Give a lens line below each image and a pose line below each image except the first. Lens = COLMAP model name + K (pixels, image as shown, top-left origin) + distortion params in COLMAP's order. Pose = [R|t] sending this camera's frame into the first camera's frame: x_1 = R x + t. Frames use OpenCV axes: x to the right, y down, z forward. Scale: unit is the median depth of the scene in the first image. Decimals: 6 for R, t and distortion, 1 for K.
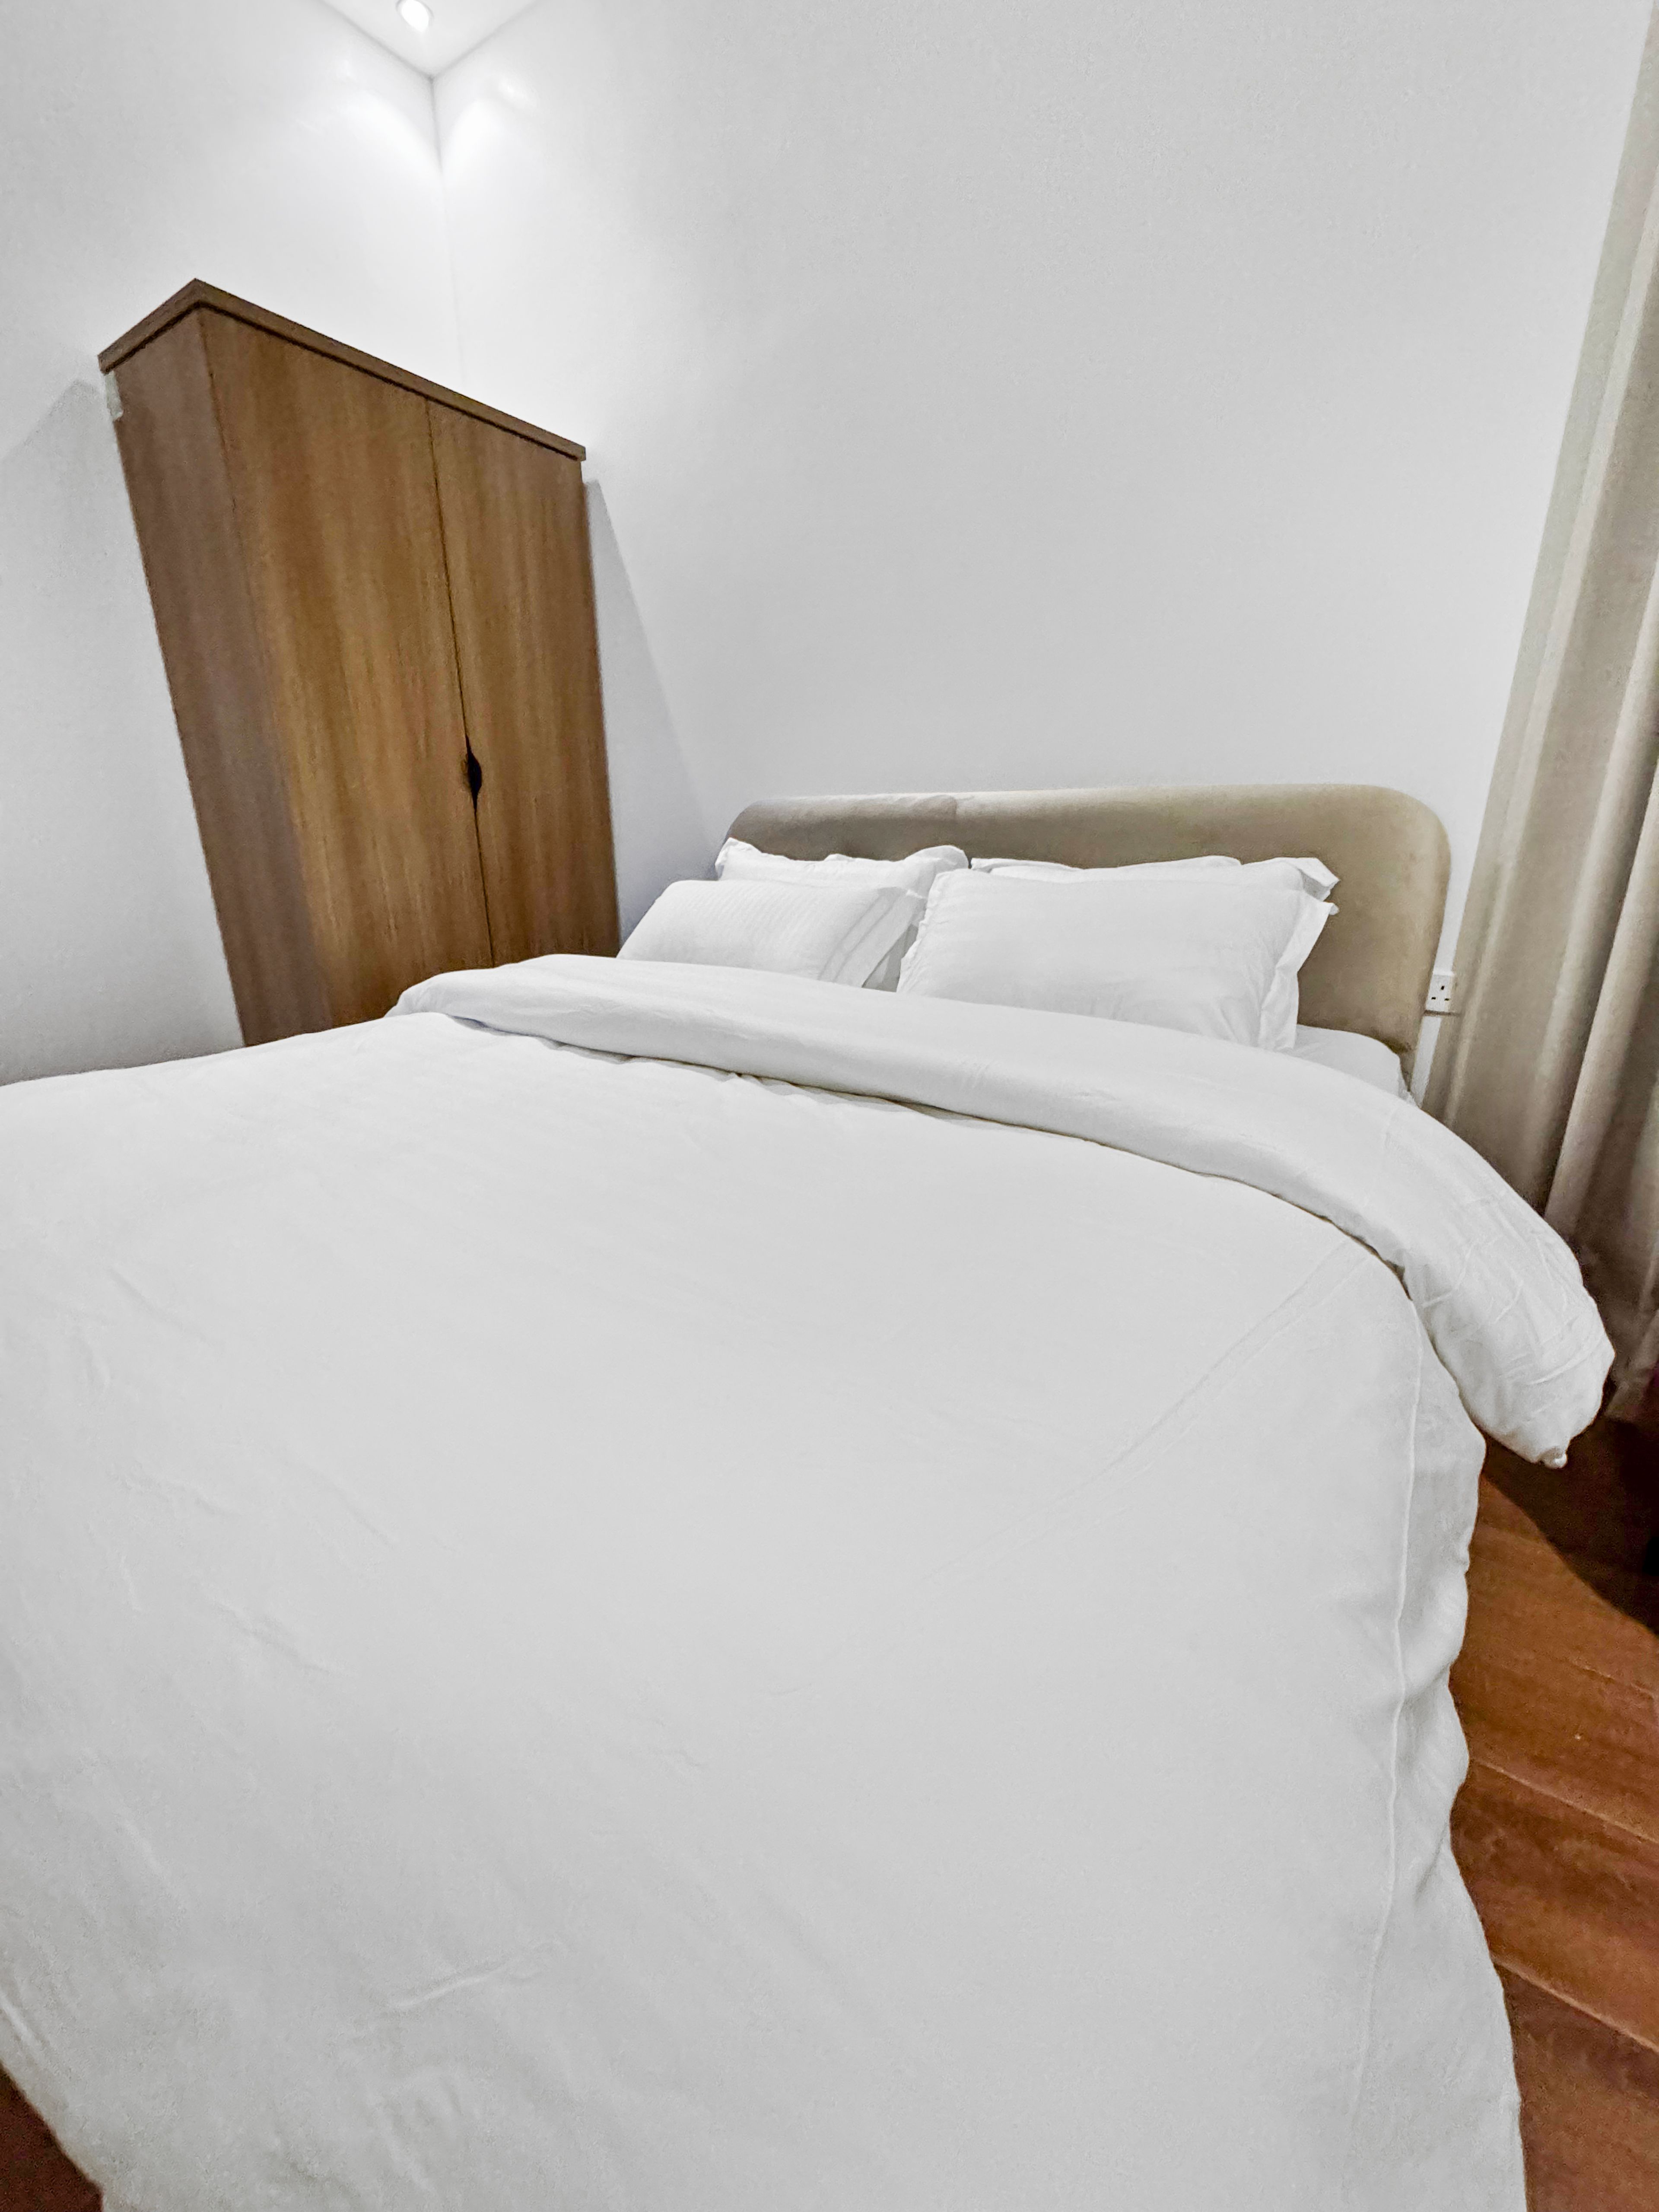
lens RADIAL K [[900.5, 0, 837.2], [0, 900.5, 1118.2], [0, 0, 1]] dist [0.000874, 0.000224]
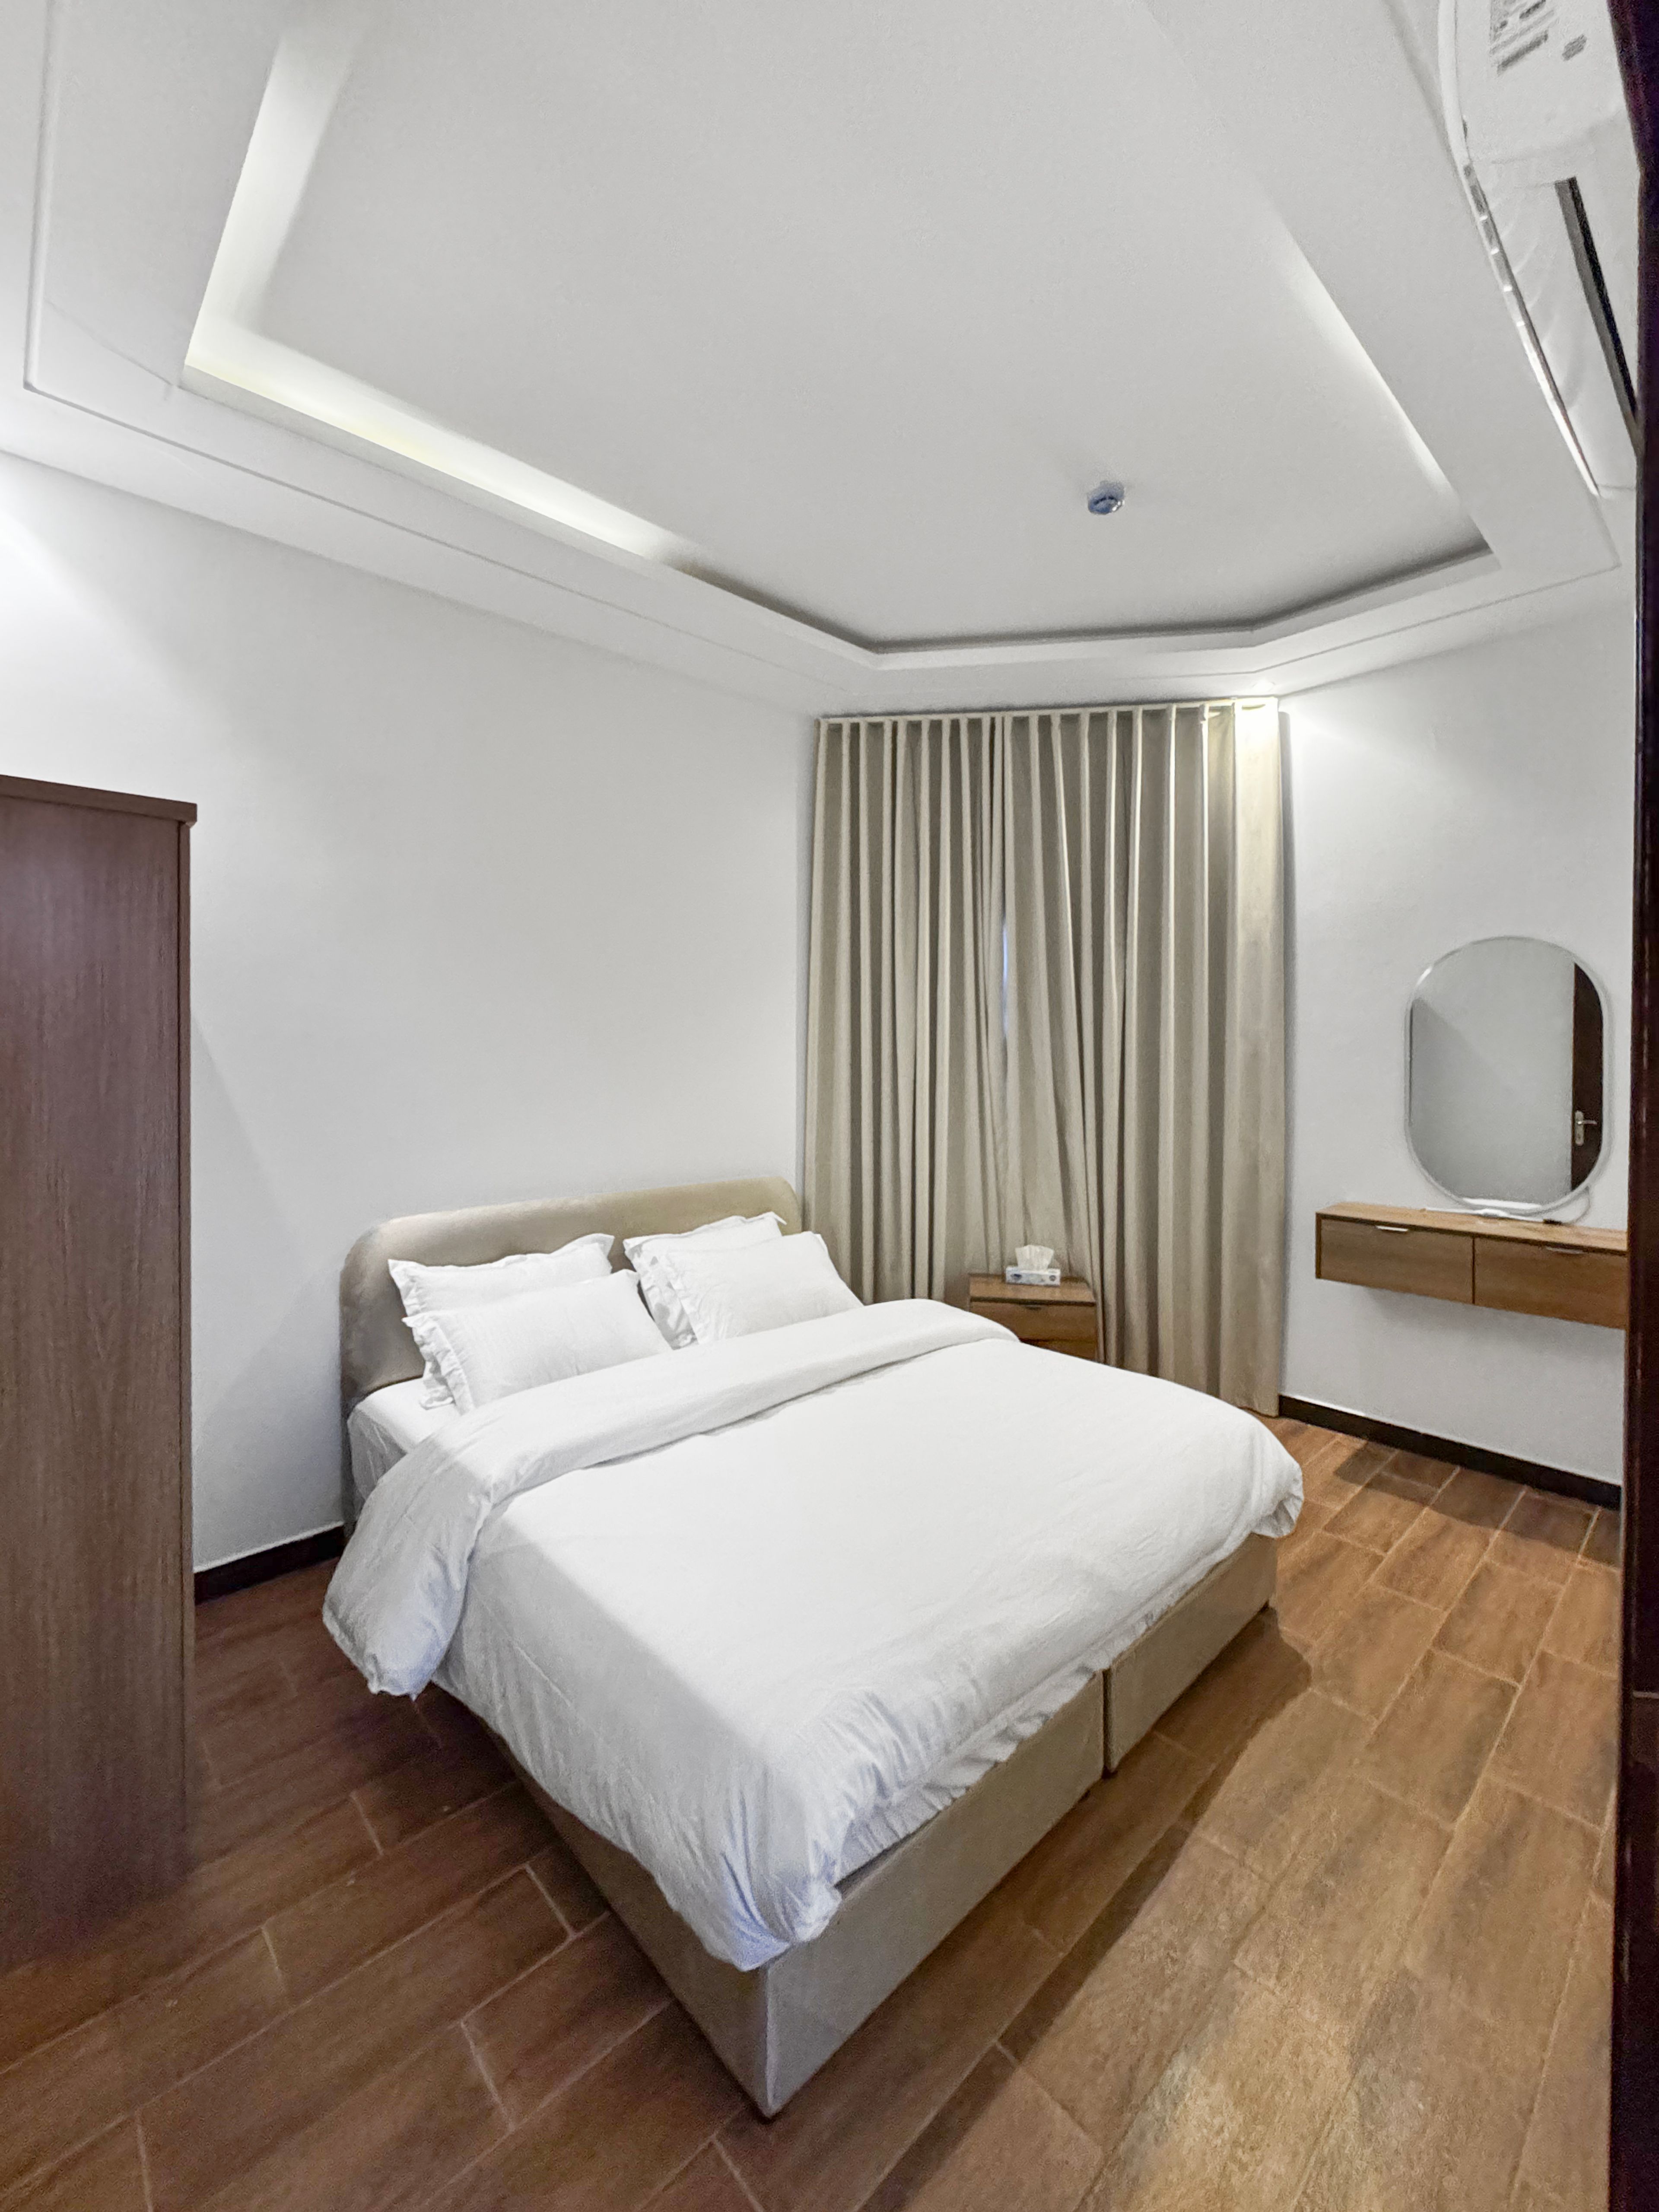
lens RADIAL K [[900.5, 0, 824.9], [0, 900.5, 1084.6], [0, 0, 1]] dist [0.000874, 0.000224]
pose [[0.231017, -0.031406, 0.972443, -1.286834], [0.314410, 0.948264, -0.044068, -0.381277], [-0.920748, 0.315926, 0.228940, 0.241078]]
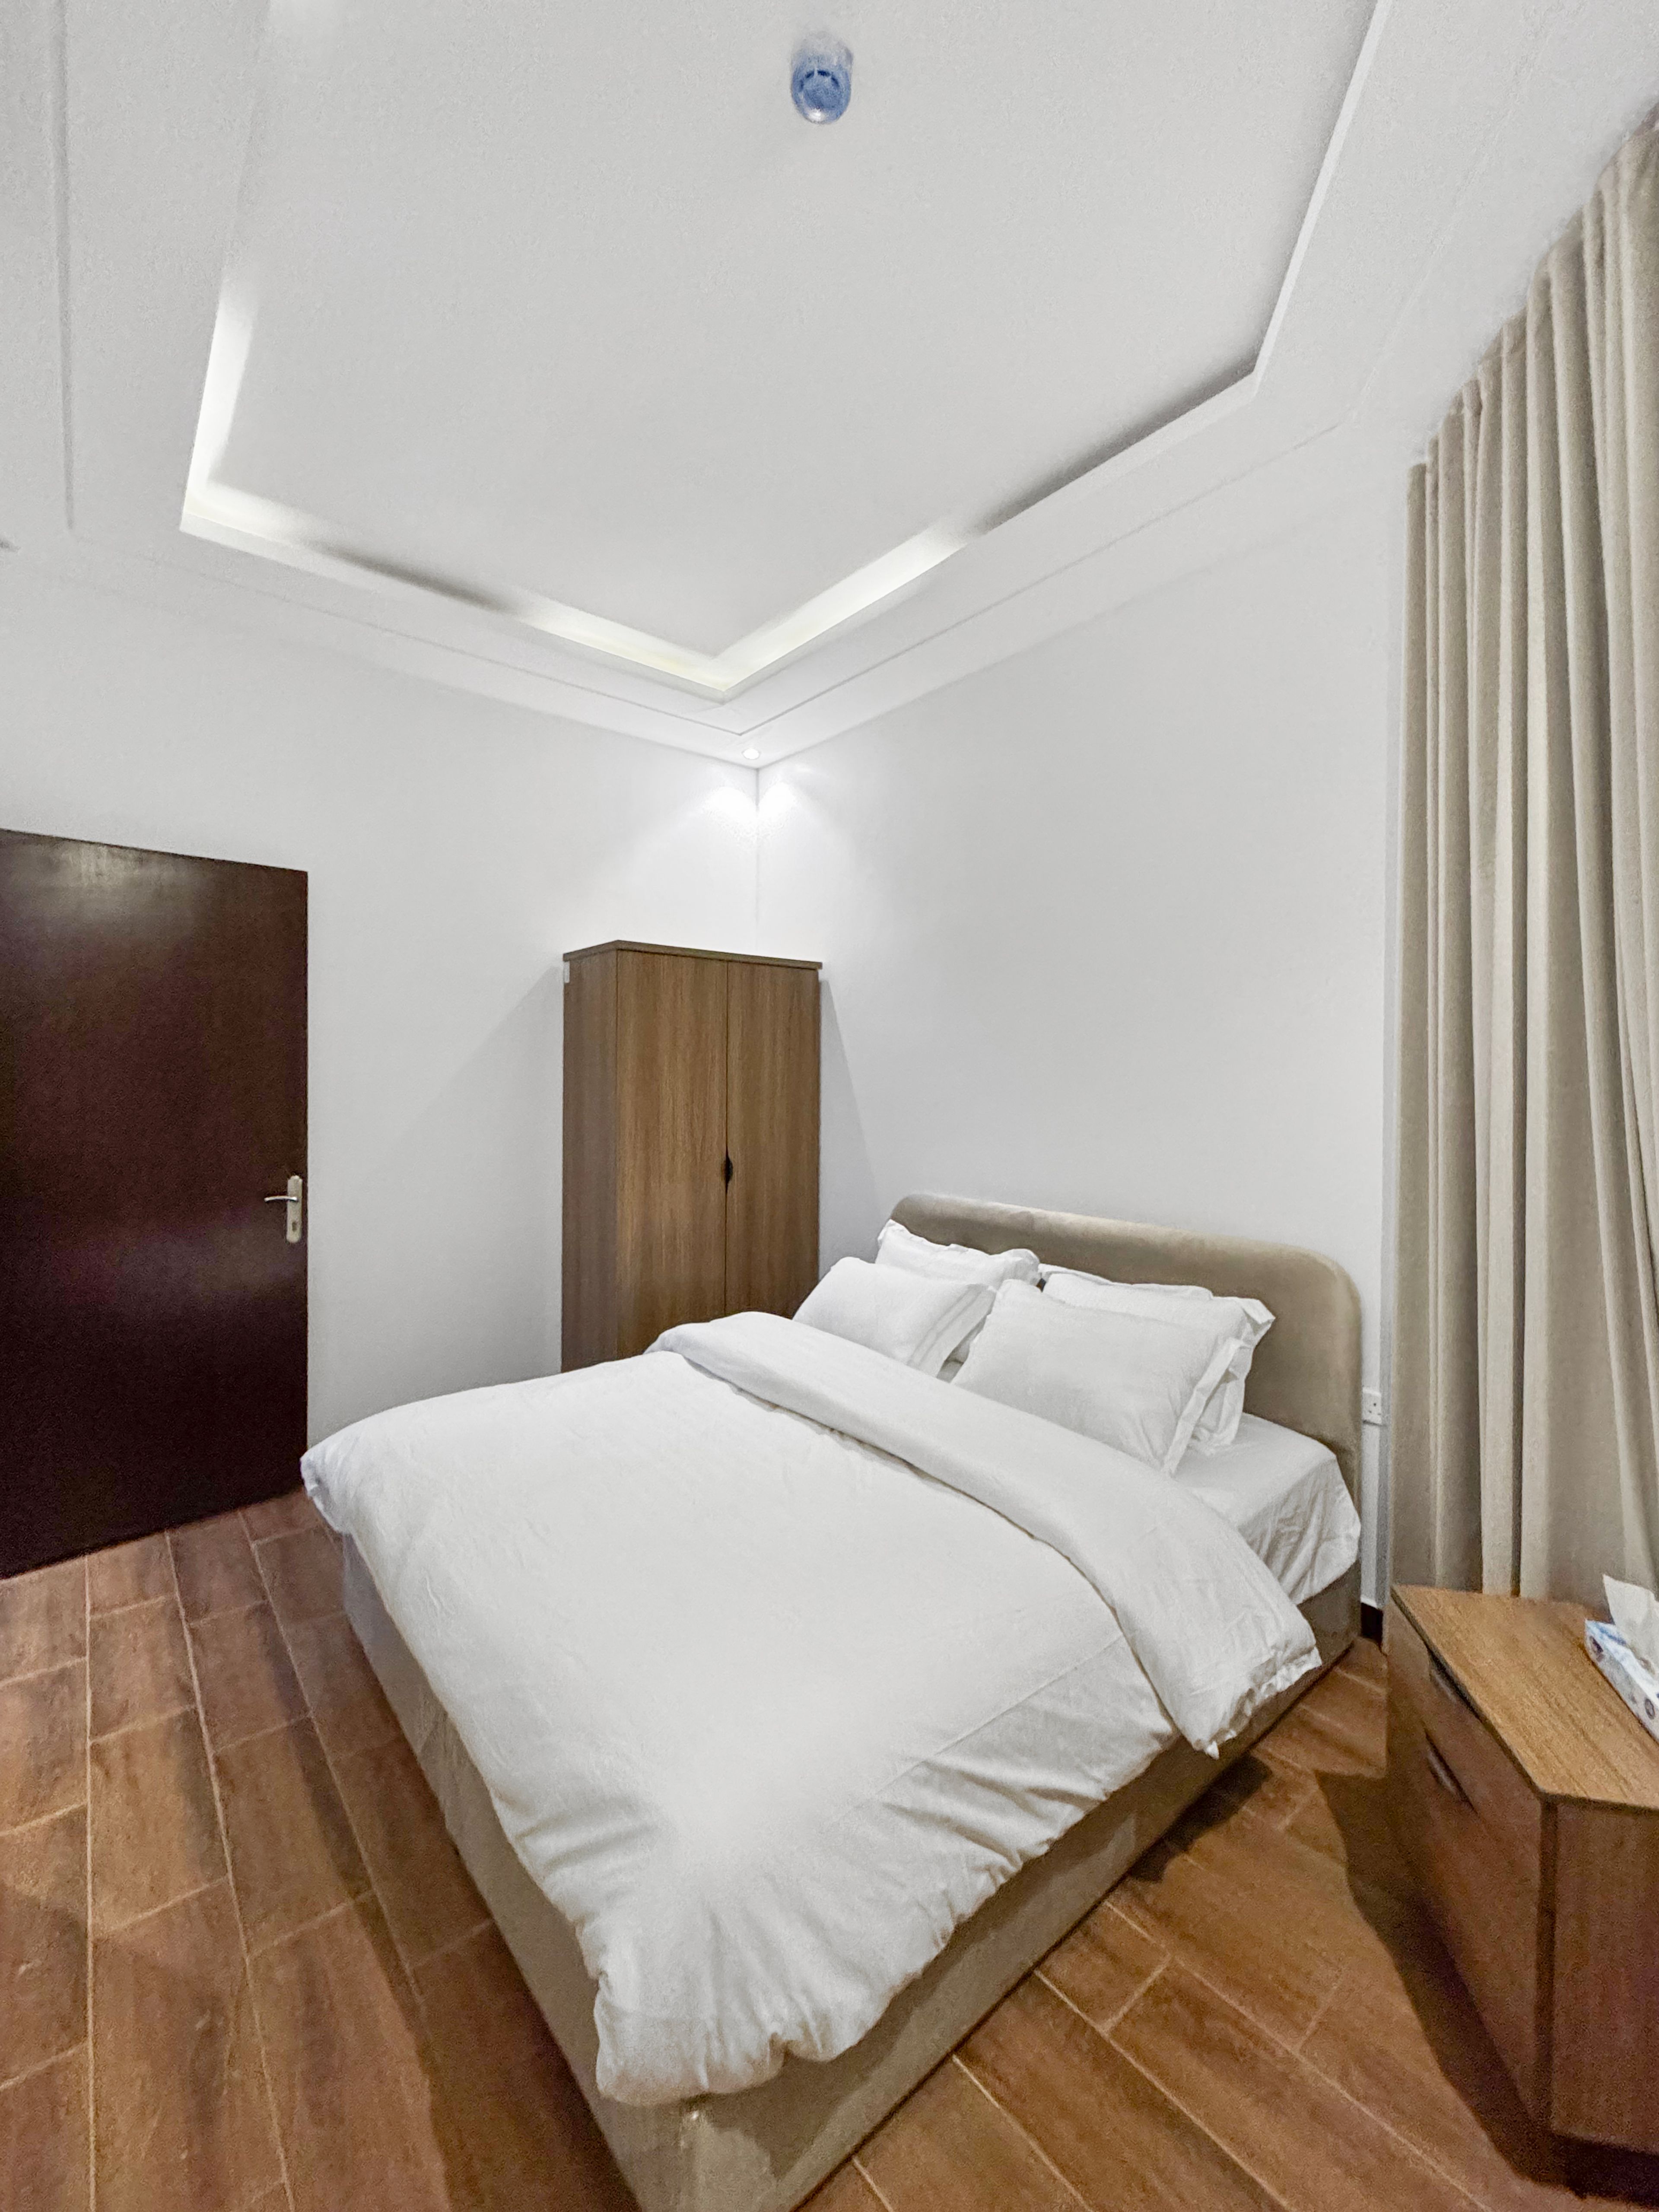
lens RADIAL K [[900.5, 0, 832.5], [0, 900.5, 1090.3], [0, 0, 1]] dist [0.000874, 0.000224]
pose [[0.960992, 0.009222, -0.276422, 0.235002], [-0.093771, 0.951111, -0.294270, -0.104807], [0.260194, 0.308711, 0.914875, -0.487597]]
